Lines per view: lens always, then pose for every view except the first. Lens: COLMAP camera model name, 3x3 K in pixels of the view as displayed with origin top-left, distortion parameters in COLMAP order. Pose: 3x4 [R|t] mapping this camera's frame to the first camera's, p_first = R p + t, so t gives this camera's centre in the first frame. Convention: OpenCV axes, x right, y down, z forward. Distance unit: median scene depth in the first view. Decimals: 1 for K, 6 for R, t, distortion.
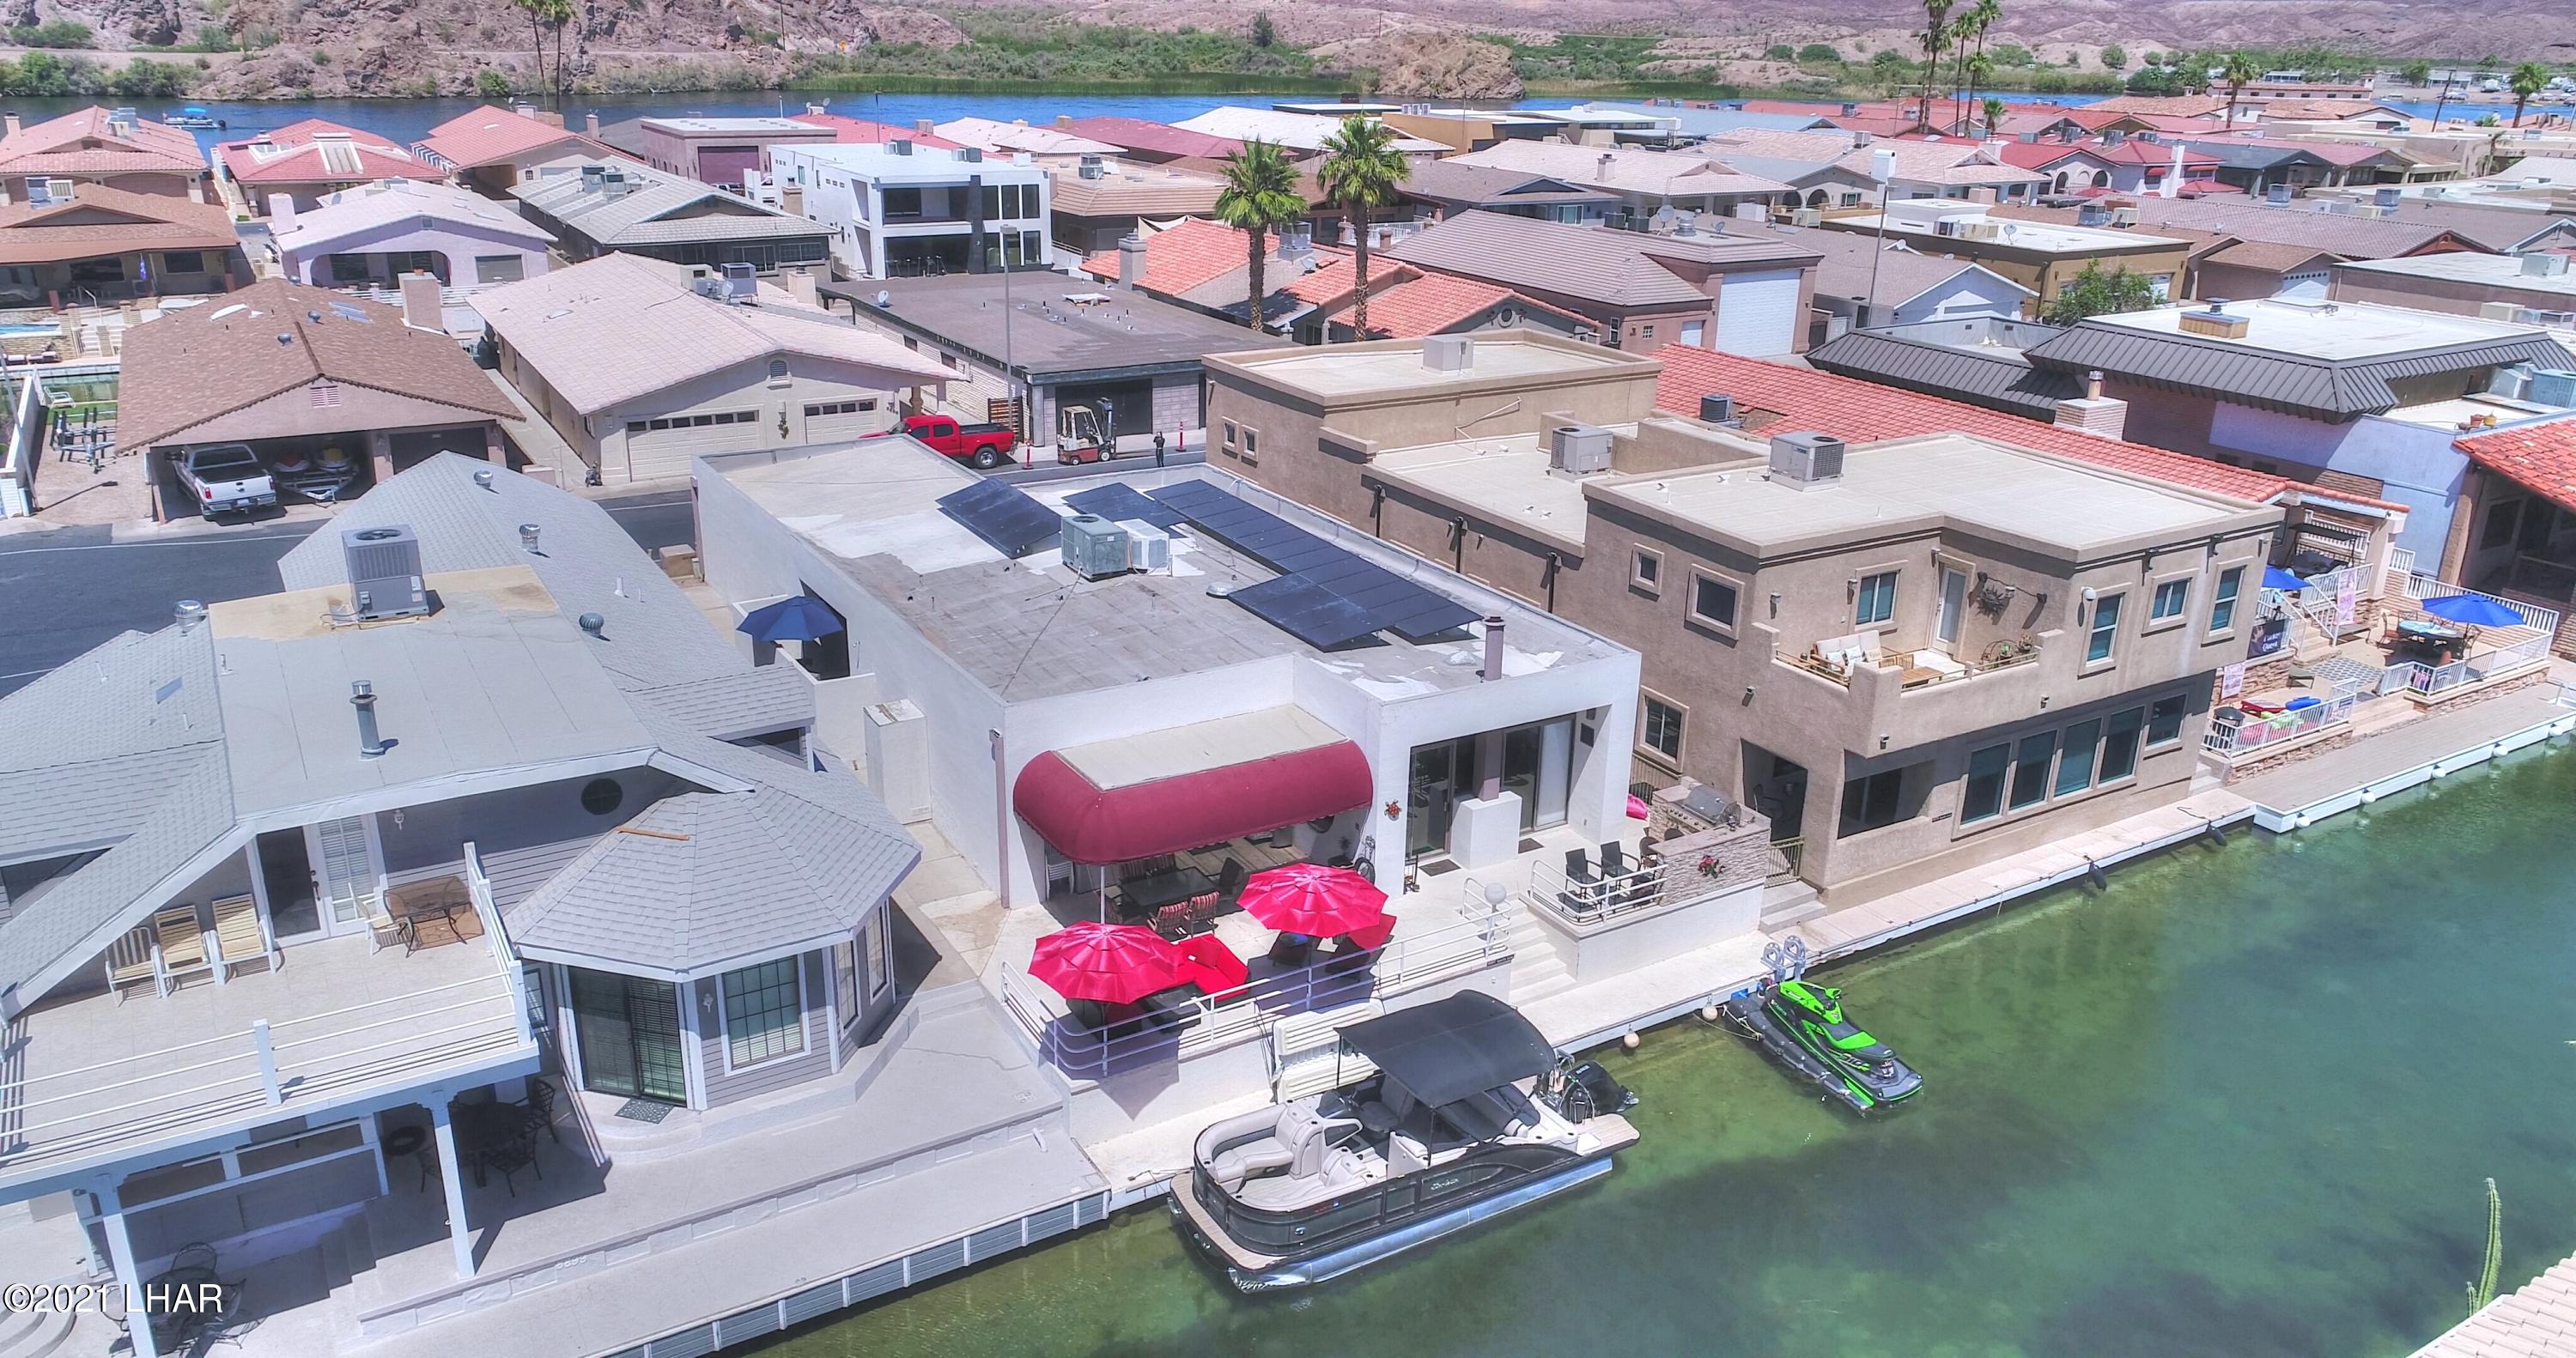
lens RADIAL K [[1798.3, 0, 1293.9], [0, 1798.3, 674.2], [0, 0, 1]] dist [0.001572, 0.000498]
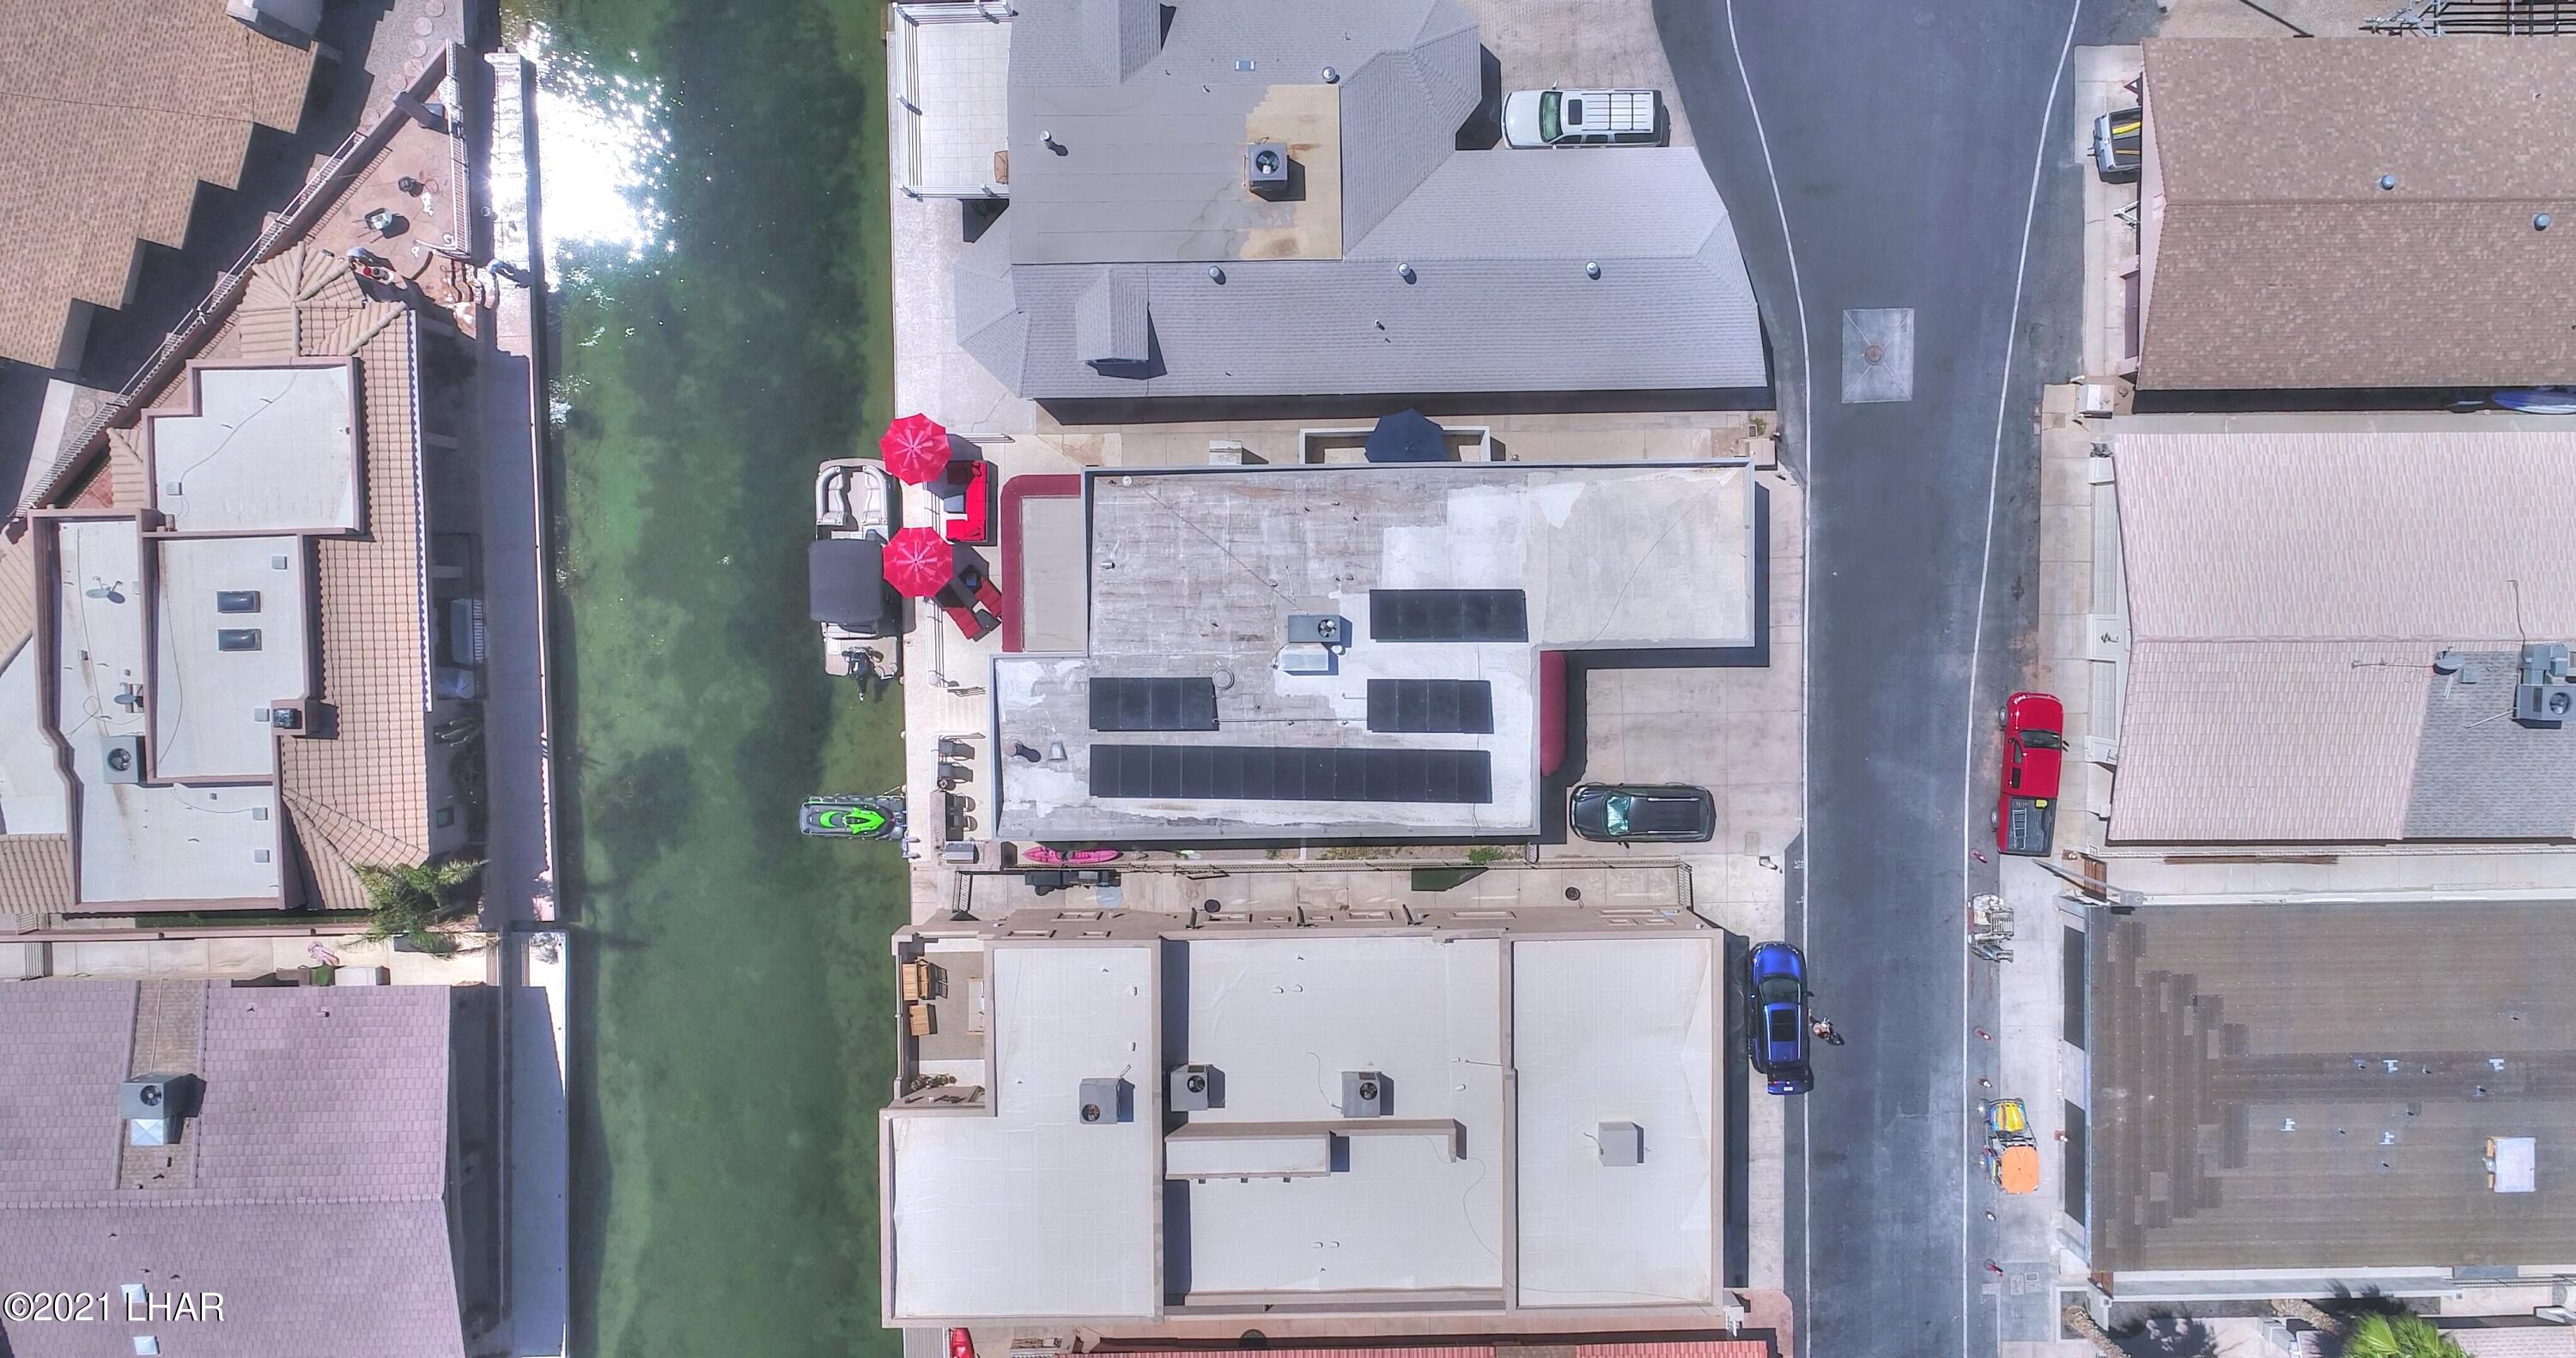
lens RADIAL K [[1798.3, 0, 1293.9], [0, 1798.3, 674.2], [0, 0, 1]] dist [0.001572, 0.000498]
pose [[-0.514146, 0.857350, 0.024606, -0.089848], [-0.302418, -0.208054, 0.930192, -1.186929], [0.802619, 0.470813, 0.366248, 0.399121]]
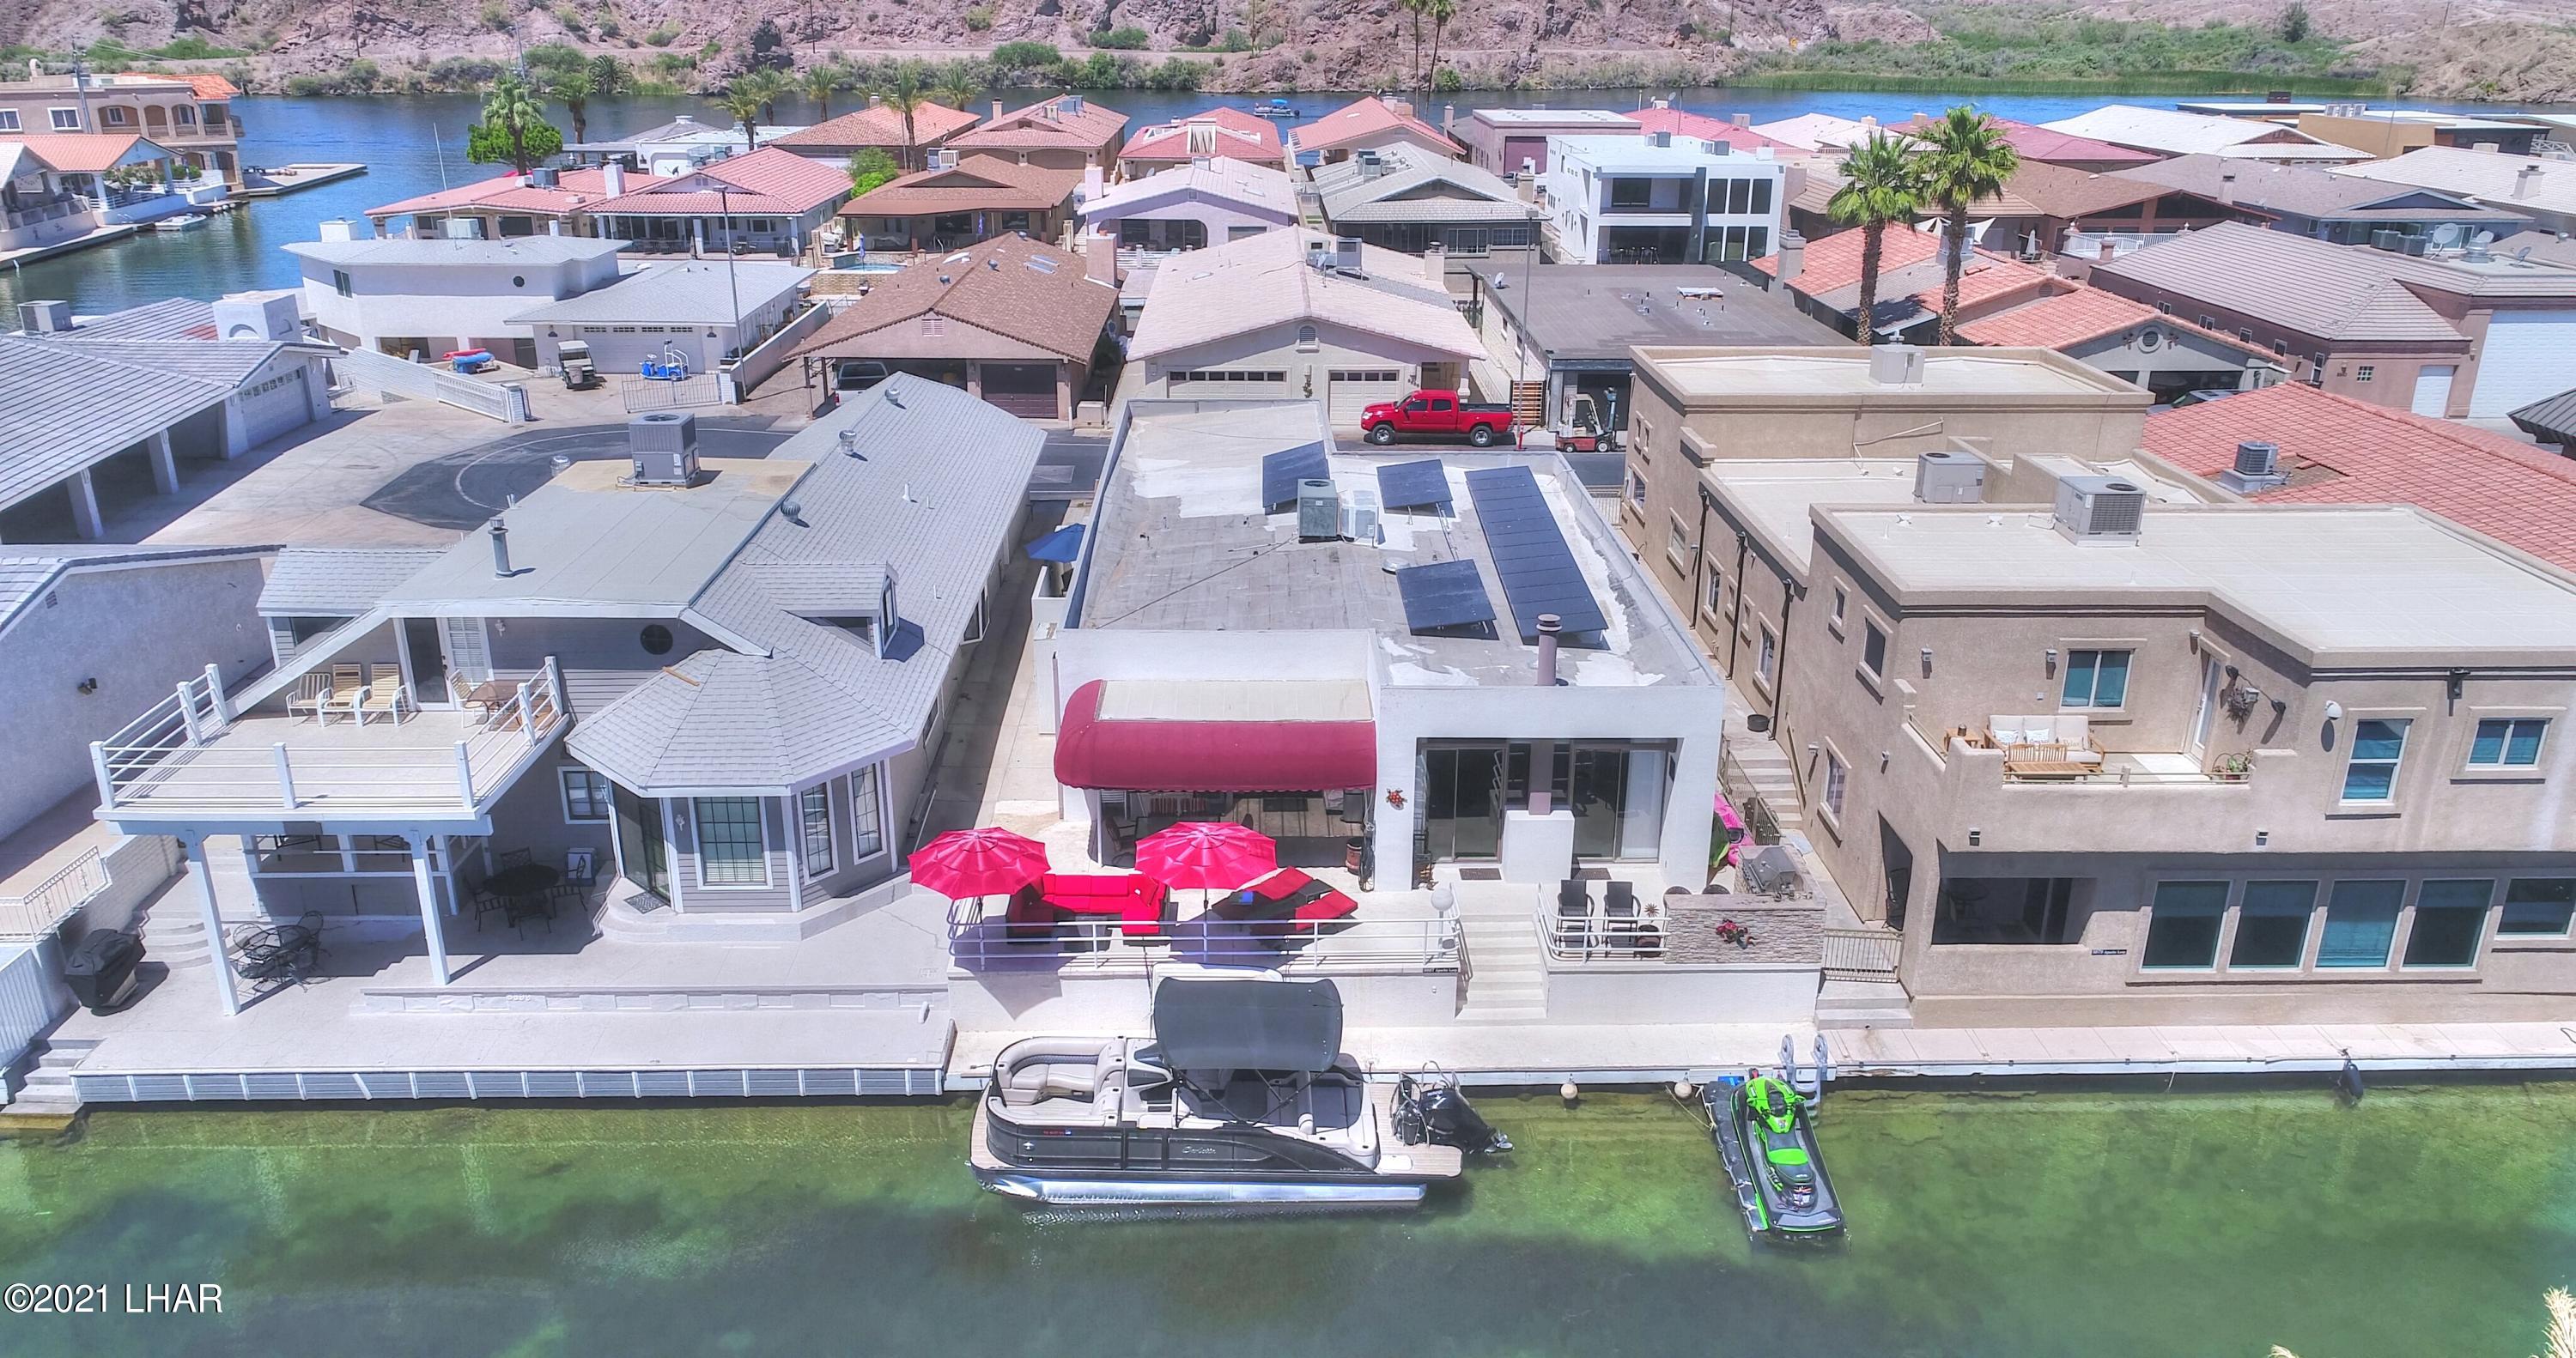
lens RADIAL K [[1798.3, 0, 1293.9], [0, 1798.3, 674.2], [0, 0, 1]] dist [0.001572, 0.000498]
pose [[0.867105, 0.159577, -0.471872, 0.317175], [-0.159543, 0.986364, 0.040394, -0.015052], [0.471884, 0.040258, 0.880741, 0.076185]]
